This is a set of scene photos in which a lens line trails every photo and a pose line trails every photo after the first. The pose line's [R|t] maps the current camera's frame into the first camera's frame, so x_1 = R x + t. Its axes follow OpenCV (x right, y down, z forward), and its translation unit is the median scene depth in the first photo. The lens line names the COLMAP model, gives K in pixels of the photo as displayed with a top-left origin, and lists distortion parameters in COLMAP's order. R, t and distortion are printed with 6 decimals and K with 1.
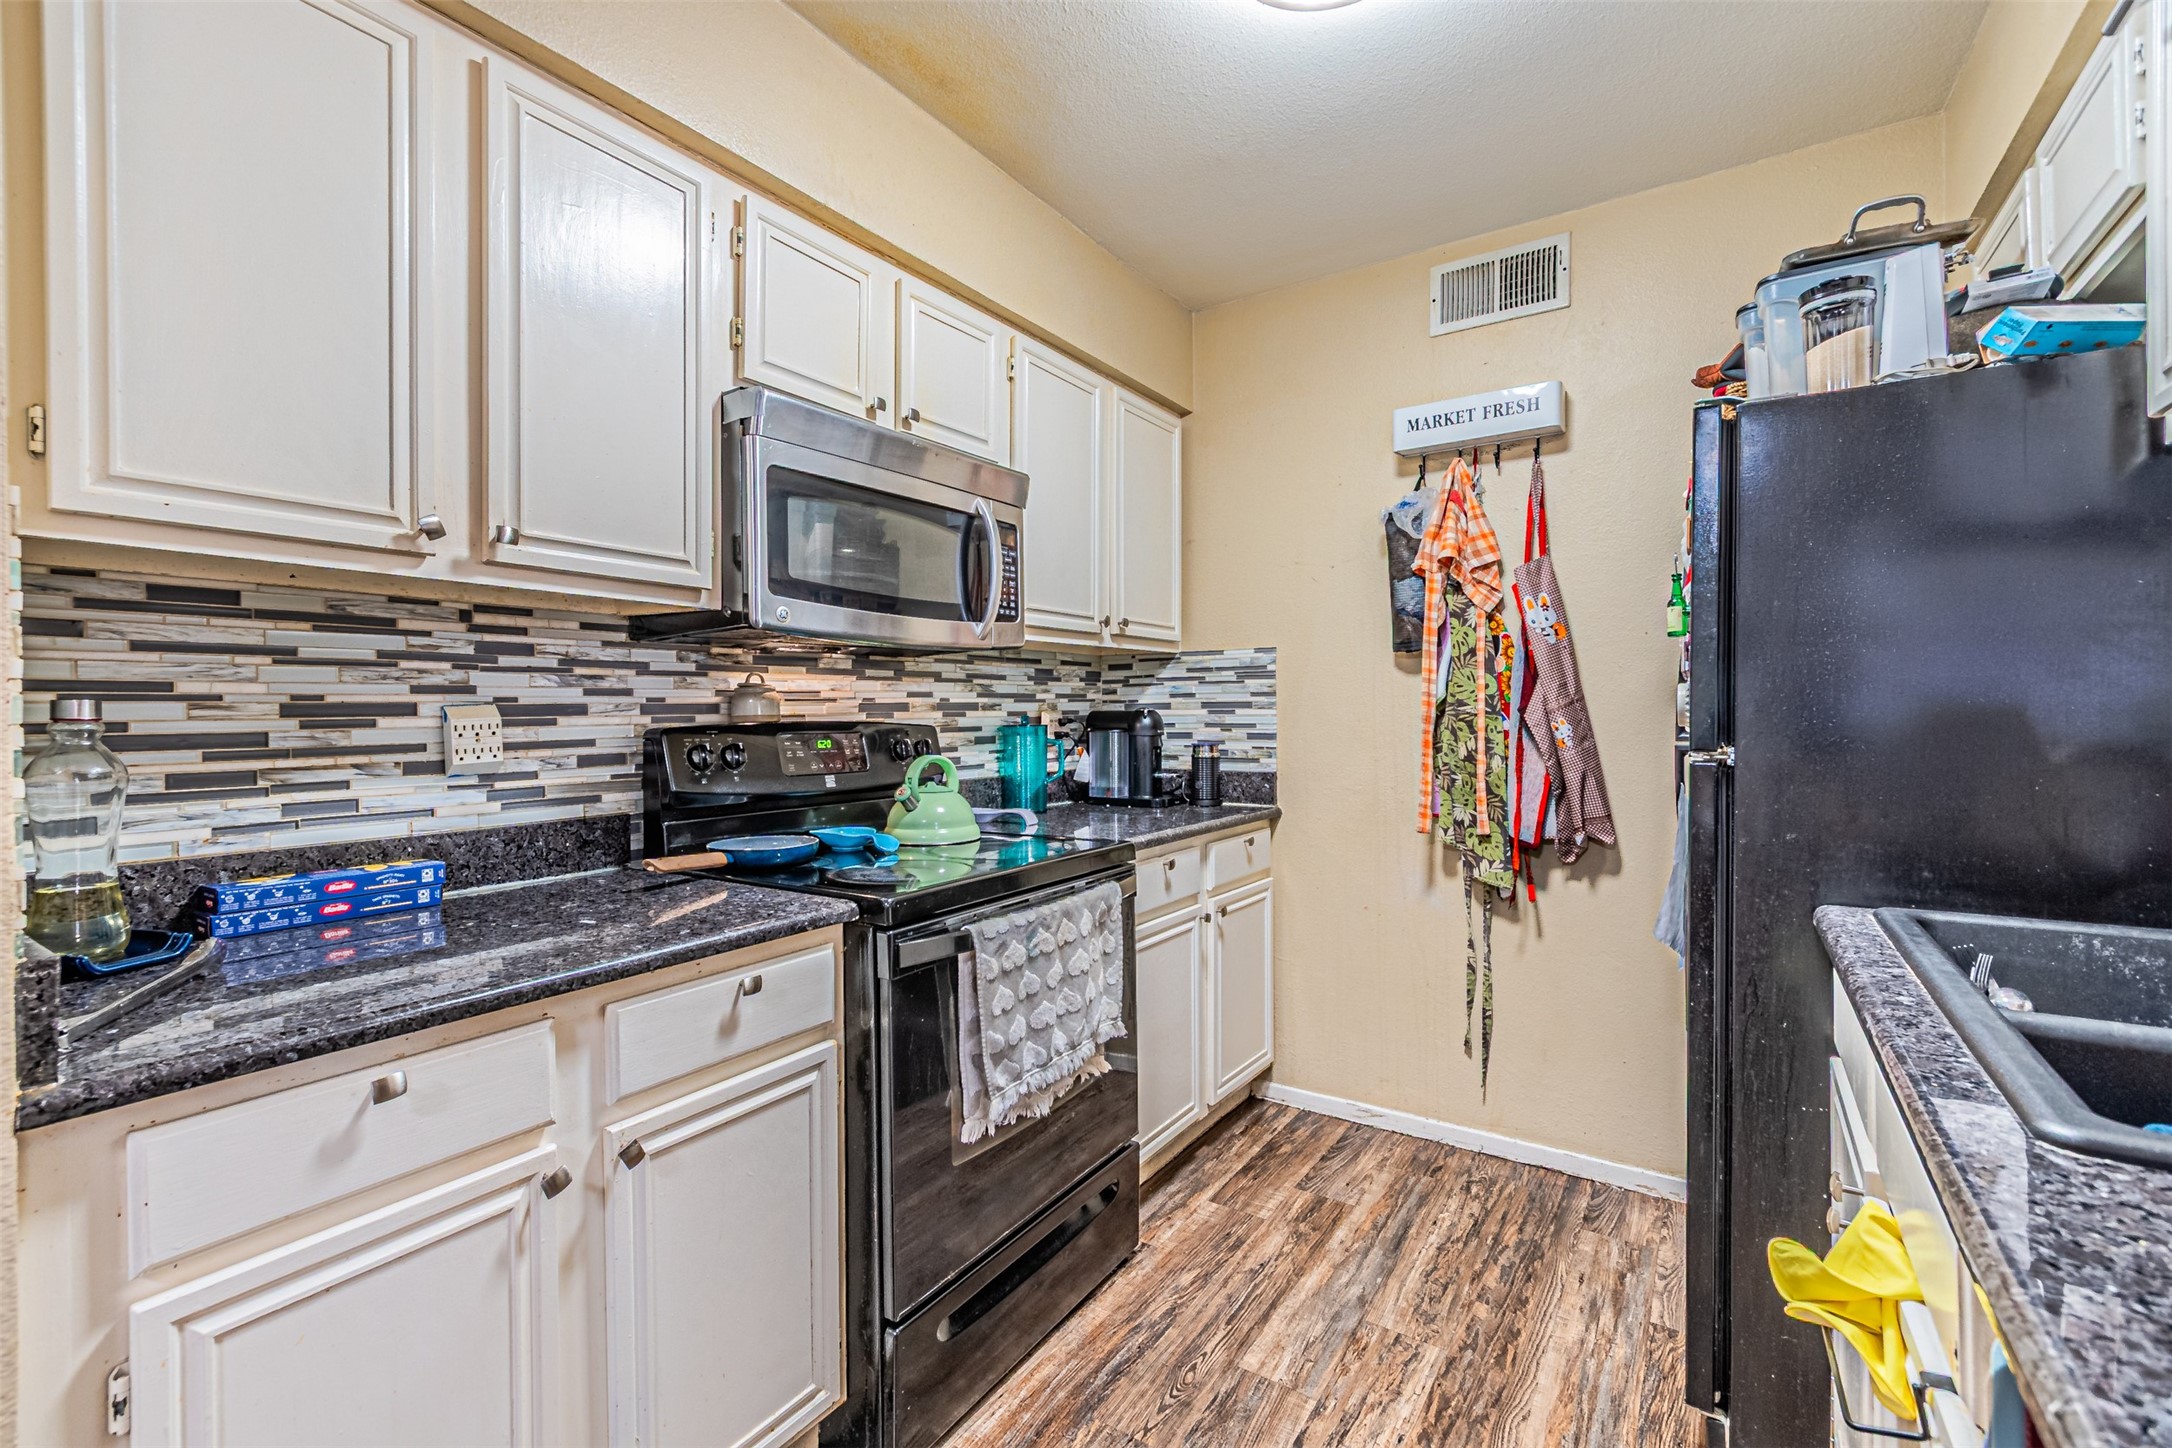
lens RADIAL K [[942.1, 0, 1093.3], [0, 942.1, 717.6], [0, 0, 1]] dist [0.009881, -0.001712]
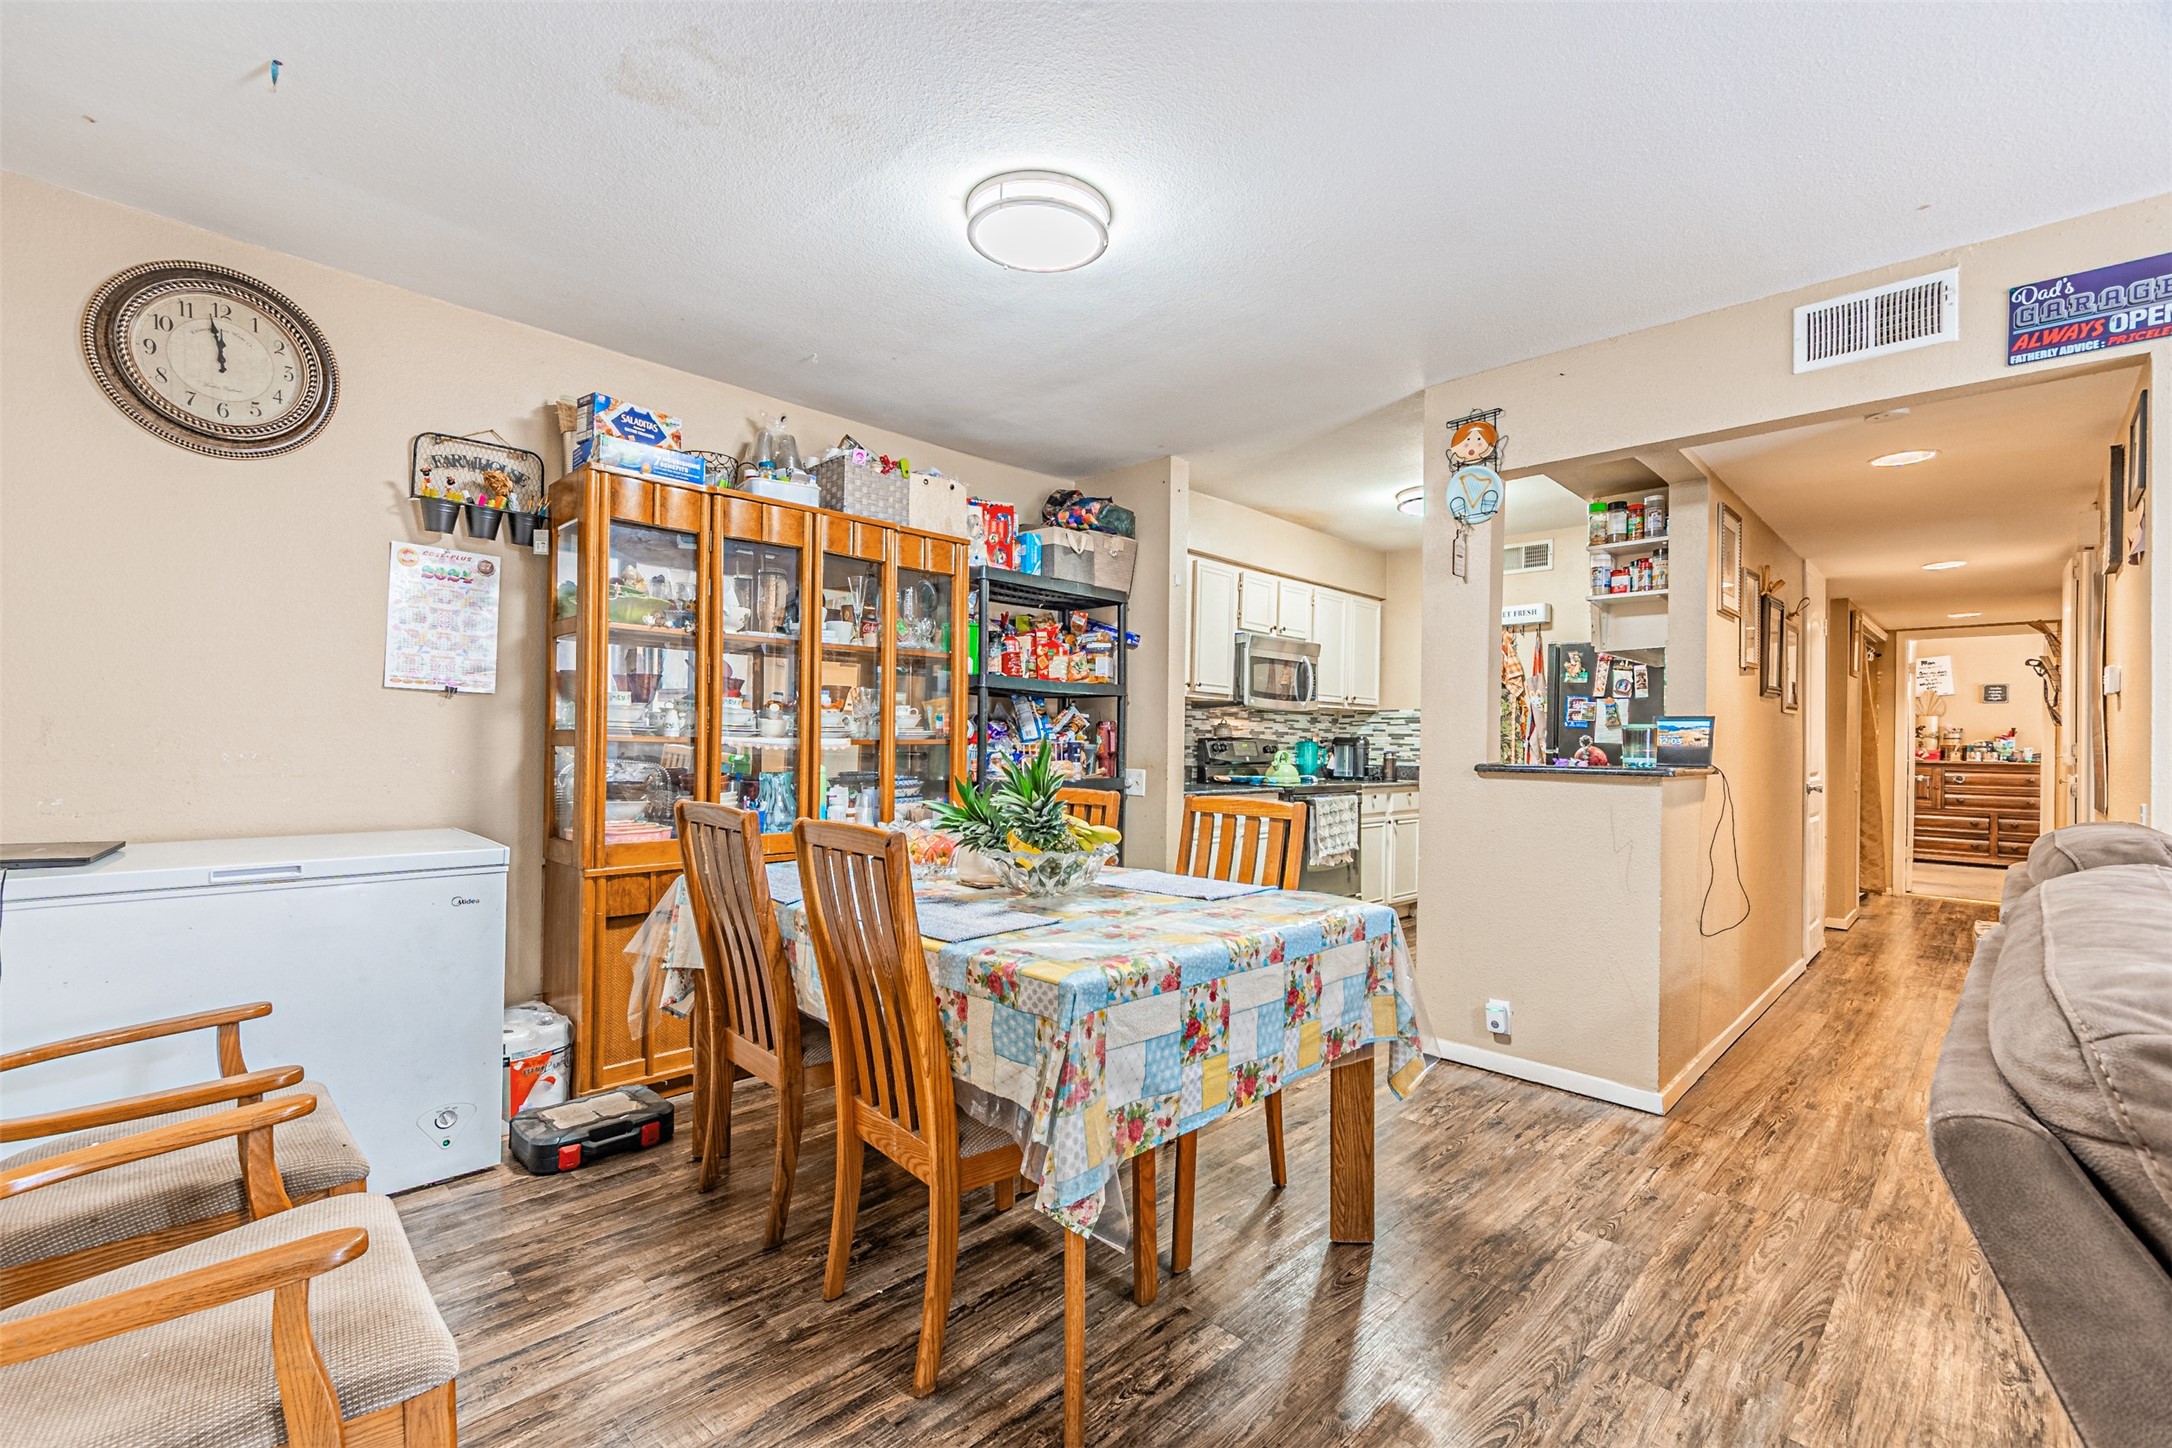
lens RADIAL K [[942.1, 0, 1074.3], [0, 942.1, 742.1], [0, 0, 1]] dist [0.009881, -0.001712]
pose [[0.978843, 0.019965, -0.203634, -0.188821], [-0.022394, 0.999703, -0.009630, 0.049875], [0.203381, 0.013986, 0.979000, -1.595319]]
